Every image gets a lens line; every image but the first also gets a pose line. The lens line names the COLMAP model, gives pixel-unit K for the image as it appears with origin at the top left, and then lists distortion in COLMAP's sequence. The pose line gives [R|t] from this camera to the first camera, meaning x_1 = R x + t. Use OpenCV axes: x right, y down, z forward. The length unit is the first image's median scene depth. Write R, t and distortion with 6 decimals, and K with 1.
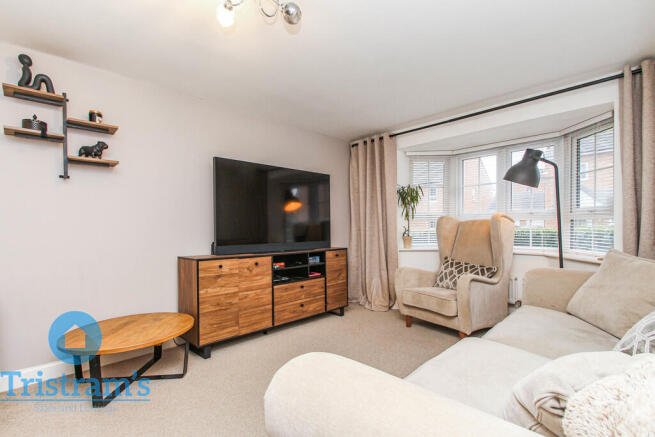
lens RADIAL K [[303.8, 0, 326.4], [0, 303.8, 228.1], [0, 0, 1]] dist [0.028272, -0.015674]
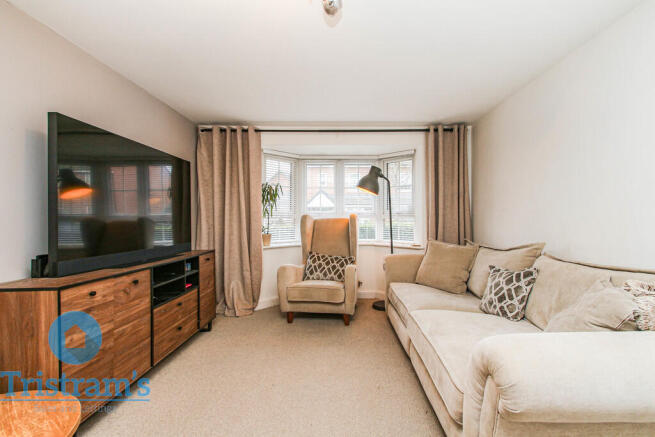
lens RADIAL K [[315.0, 0, 327.5], [0, 315.0, 218.5], [0, 0, 1]] dist [0.032749, -0.017664]
pose [[0.687903, 0.003700, 0.725793, -0.423860], [0.003242, 0.999961, -0.008171, -0.018027], [-0.725795, 0.007974, 0.687864, 0.177634]]
